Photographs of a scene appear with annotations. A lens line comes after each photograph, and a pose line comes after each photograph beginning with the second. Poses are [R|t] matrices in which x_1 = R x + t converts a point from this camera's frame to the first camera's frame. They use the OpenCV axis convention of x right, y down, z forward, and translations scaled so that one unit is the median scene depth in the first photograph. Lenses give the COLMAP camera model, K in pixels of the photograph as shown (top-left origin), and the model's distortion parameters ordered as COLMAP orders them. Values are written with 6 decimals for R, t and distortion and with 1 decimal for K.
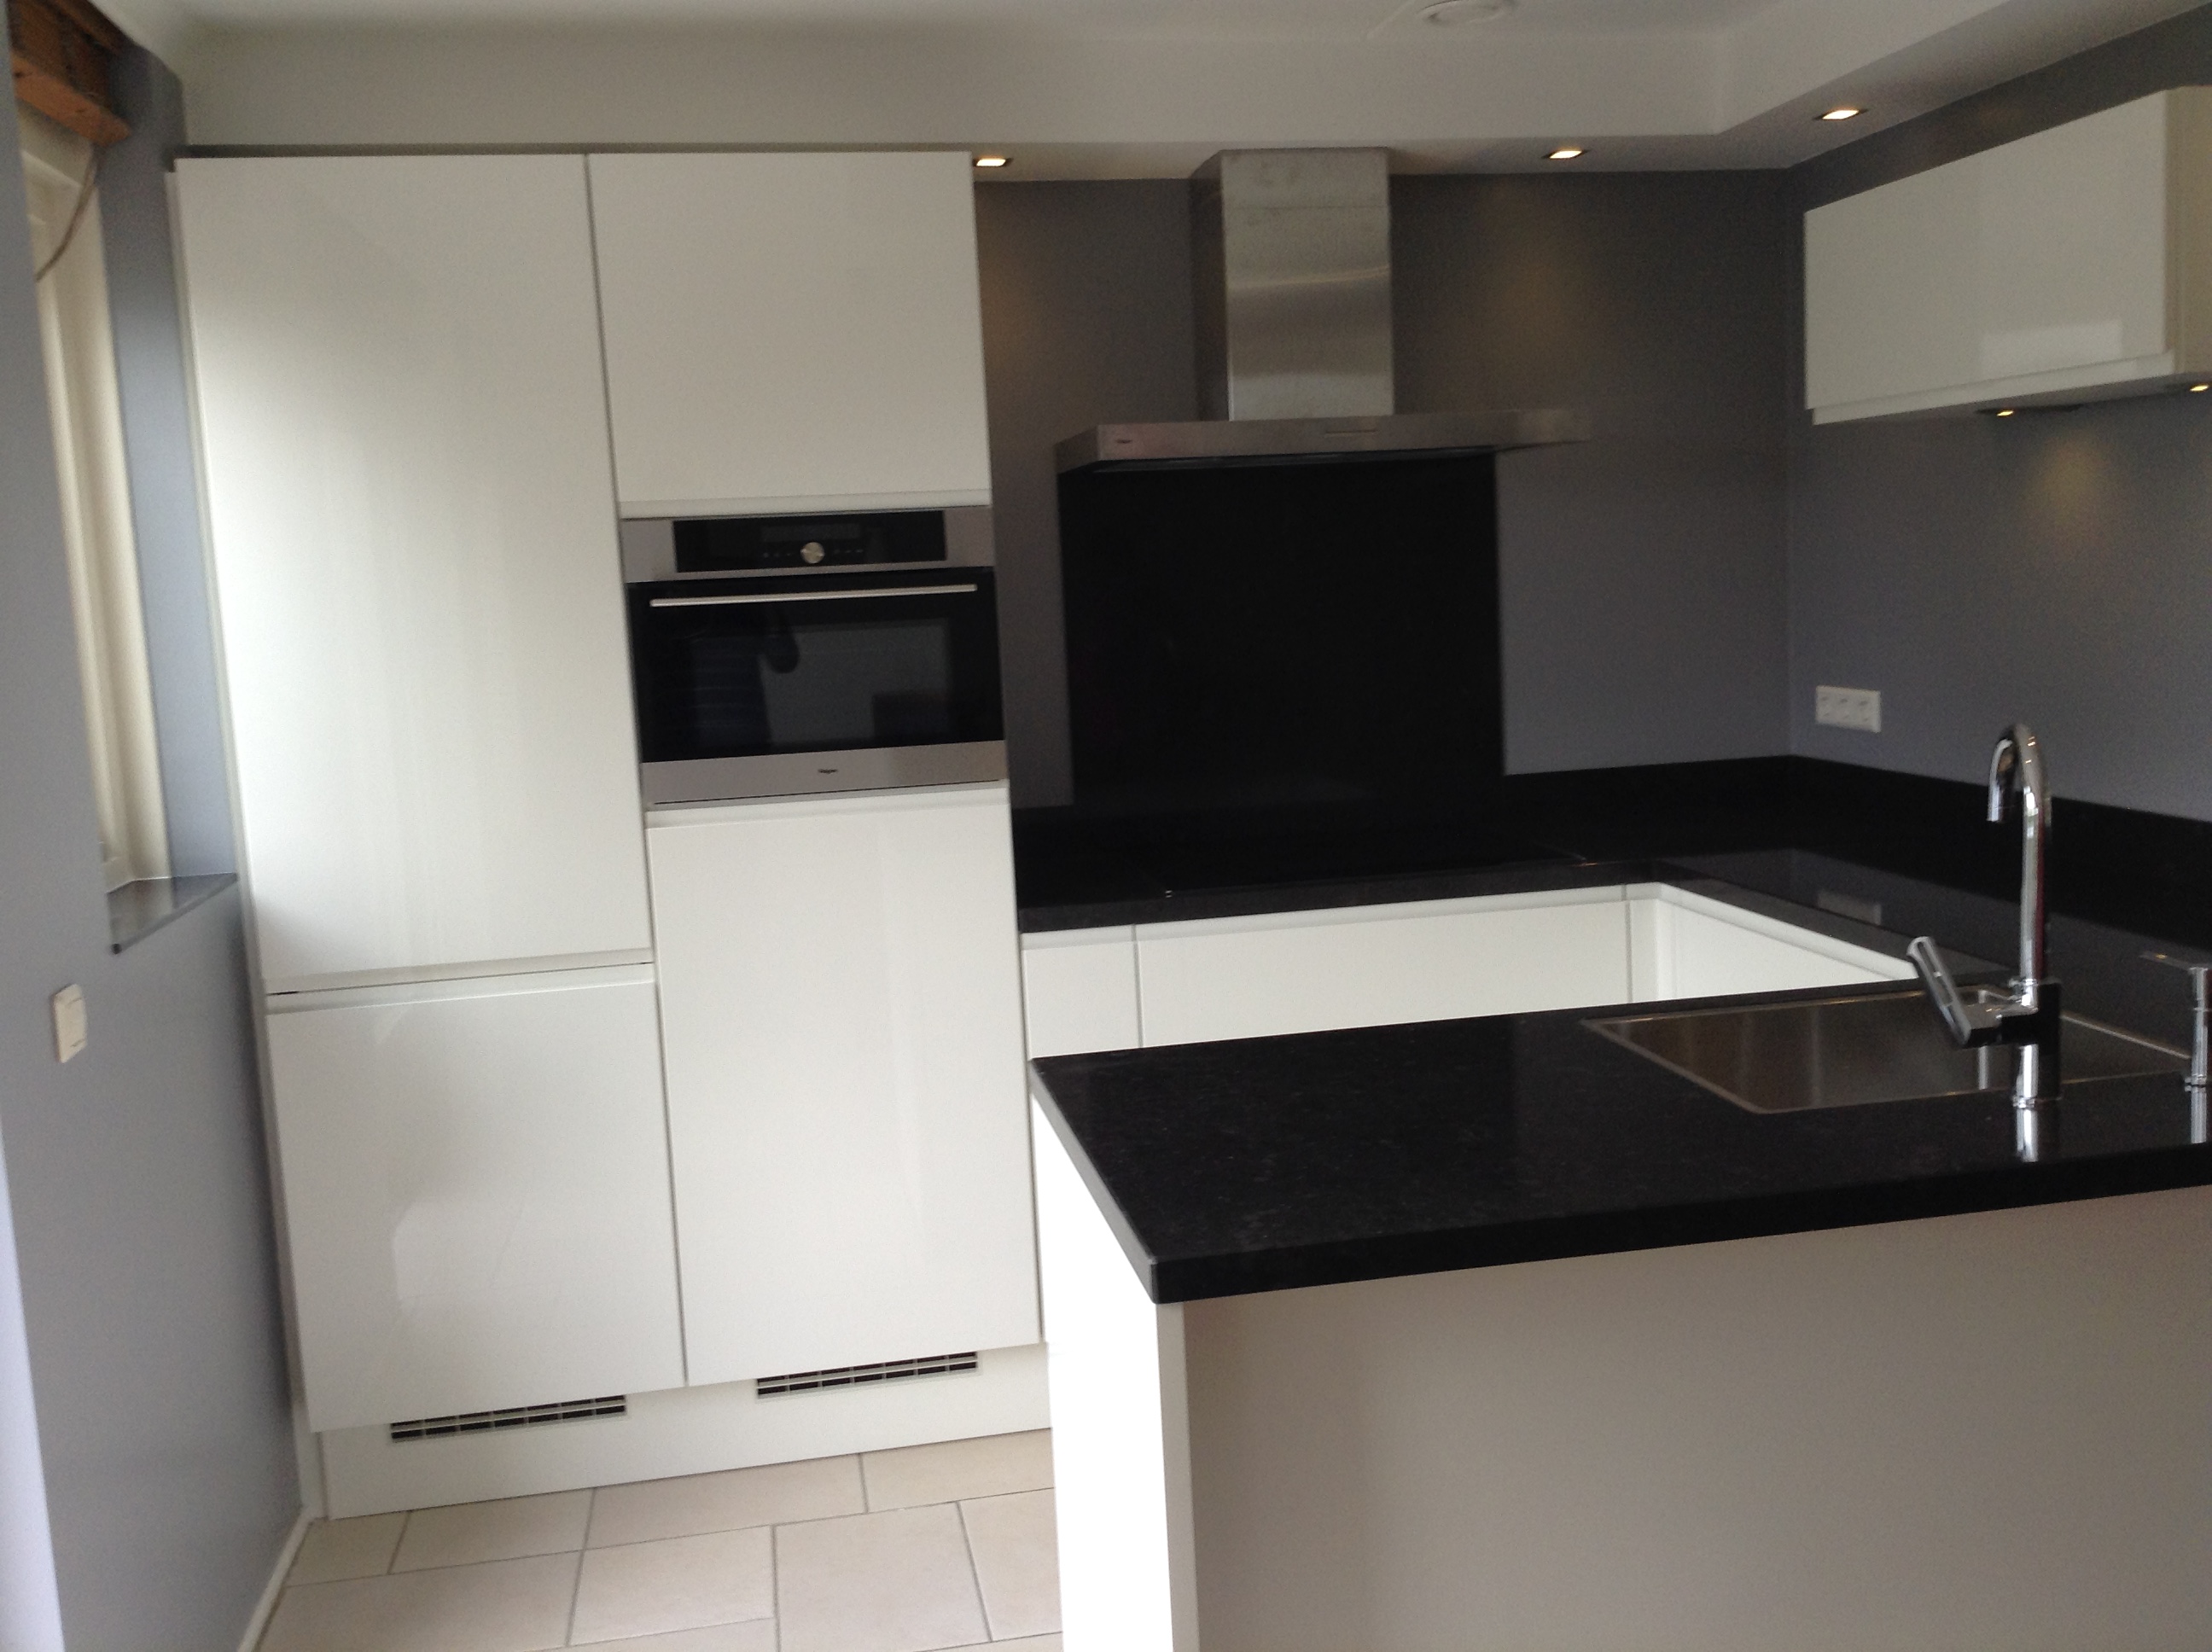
lens RADIAL K [[1963.9, 0, 1110.3], [0, 1963.9, 798.5], [0, 0, 1]] dist [0.100449, -0.186058]
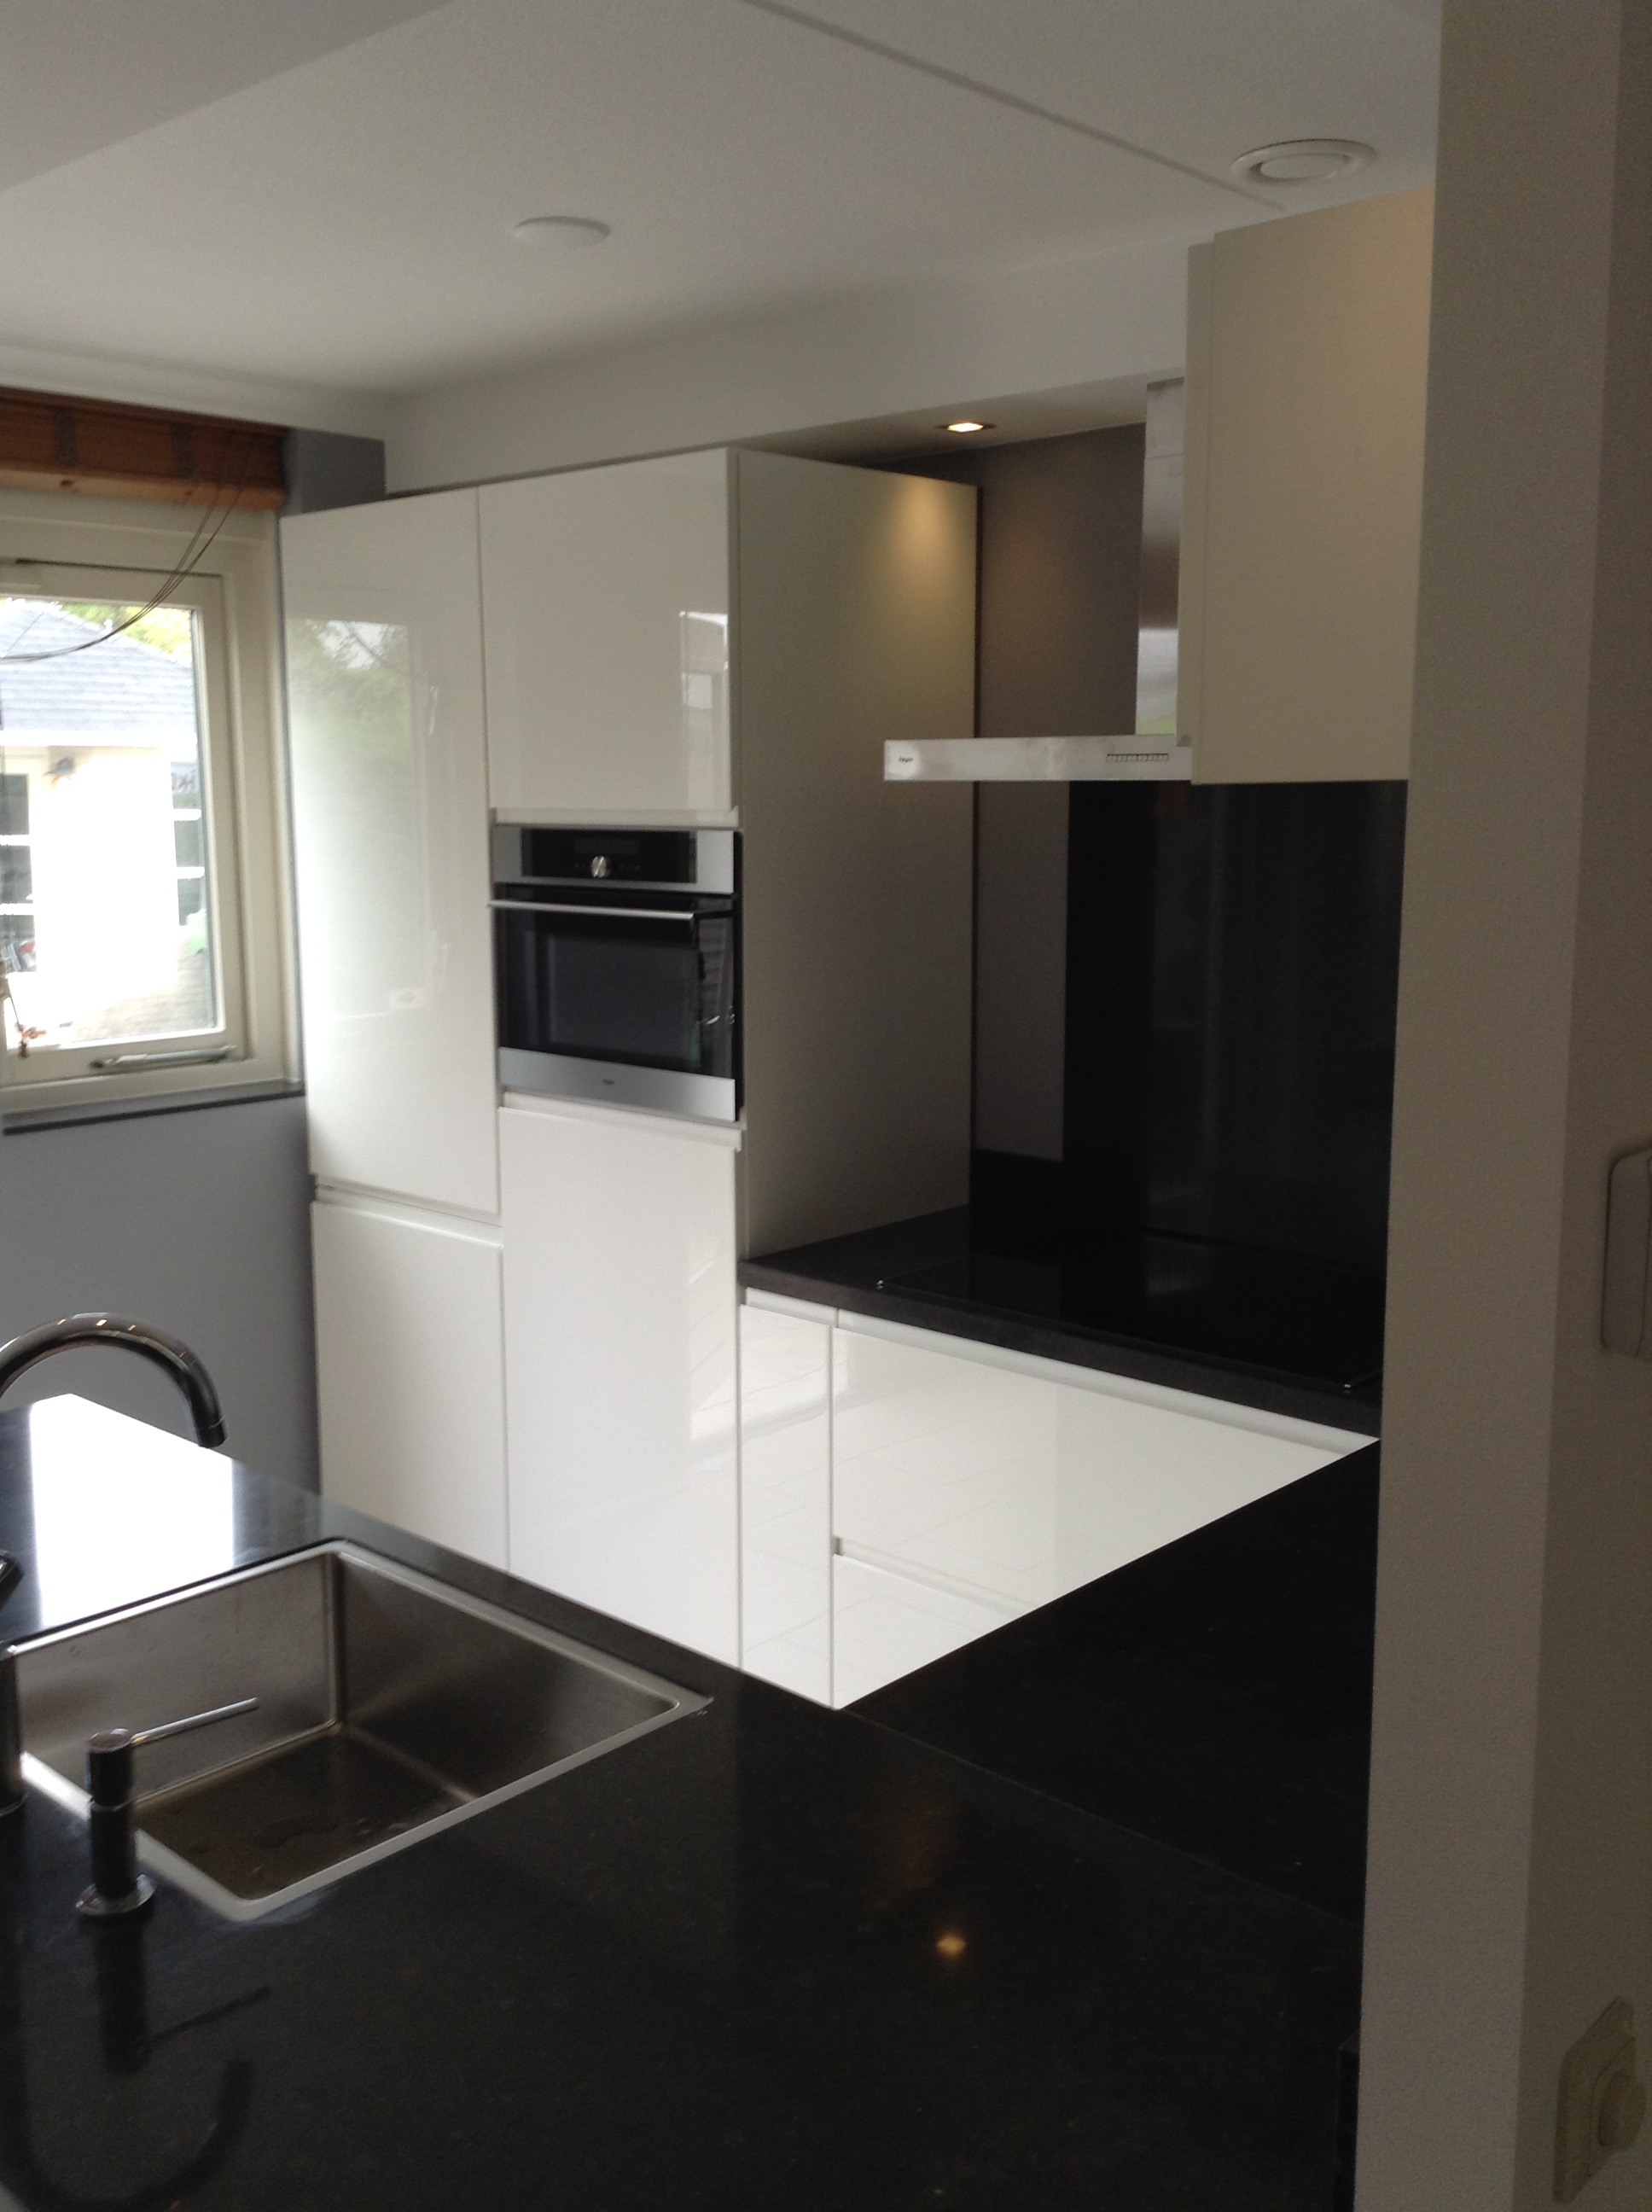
lens RADIAL K [[1963.9, 0, 826.0], [0, 1963.9, 1106.0], [0, 0, 1]] dist [0.100449, -0.186058]
pose [[0.599141, 0.167921, -0.782836, 0.708494], [-0.125958, 0.985352, 0.114961, -0.131286], [0.790673, 0.029726, 0.611516, 0.468560]]
